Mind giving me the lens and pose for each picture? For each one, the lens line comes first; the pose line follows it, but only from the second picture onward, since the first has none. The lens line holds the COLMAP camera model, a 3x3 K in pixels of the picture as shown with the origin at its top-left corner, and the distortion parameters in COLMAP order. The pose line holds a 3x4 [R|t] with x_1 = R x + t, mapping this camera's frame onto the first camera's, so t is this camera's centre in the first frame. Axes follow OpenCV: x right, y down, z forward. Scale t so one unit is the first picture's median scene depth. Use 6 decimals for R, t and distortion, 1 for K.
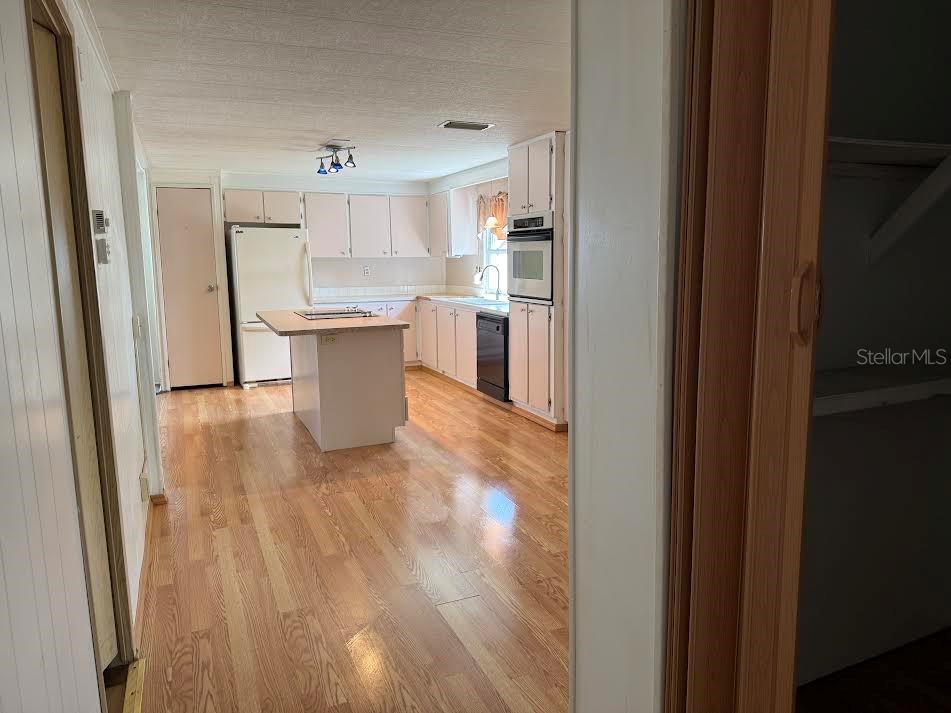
lens RADIAL K [[667.1, 0, 469.3], [0, 667.1, 353.7], [0, 0, 1]] dist [0.106927, -0.138048]
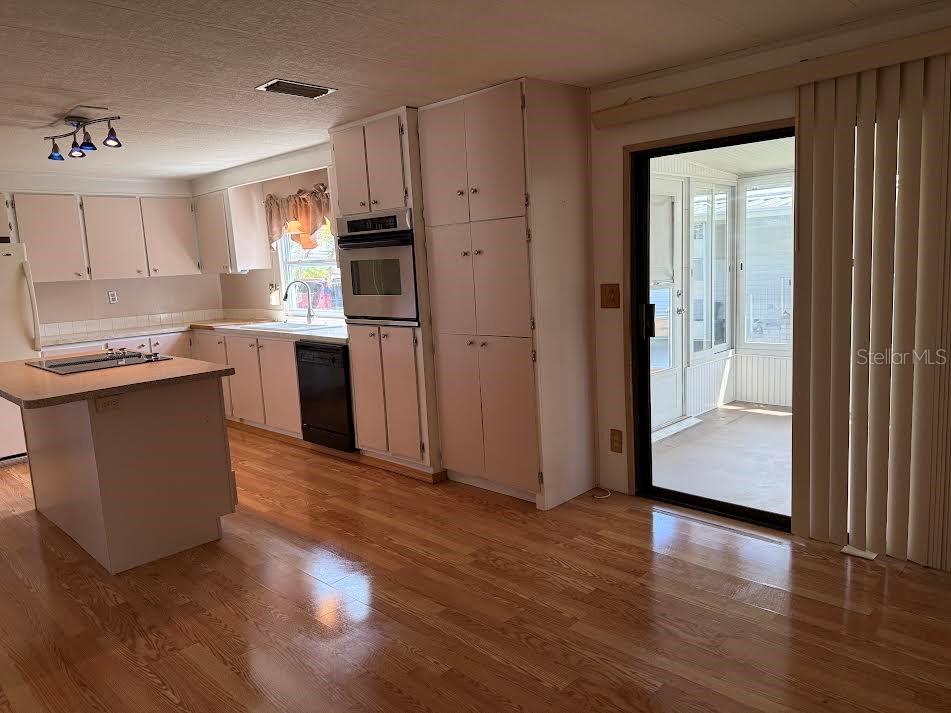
lens RADIAL K [[674.3, 0, 475.5], [0, 674.3, 356.5], [0, 0, 1]] dist [0.056580, -0.079026]
pose [[0.923056, -0.090468, 0.373876, -0.095841], [0.096562, 0.995324, 0.002442, -0.026784], [-0.372349, 0.033849, 0.927475, 0.194247]]
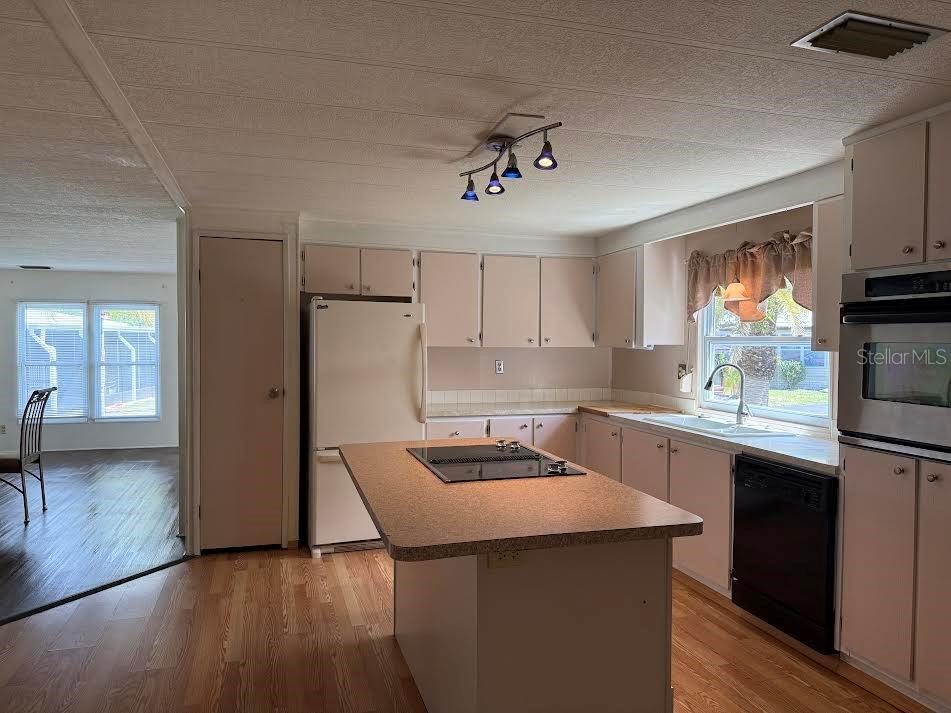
lens RADIAL K [[667.1, 0, 469.3], [0, 667.1, 353.7], [0, 0, 1]] dist [0.106927, -0.138048]
pose [[0.992822, 0.018020, -0.118240, -0.143553], [-0.032771, 0.991738, -0.124021, -0.070706], [0.115028, 0.127005, 0.985210, 0.451257]]
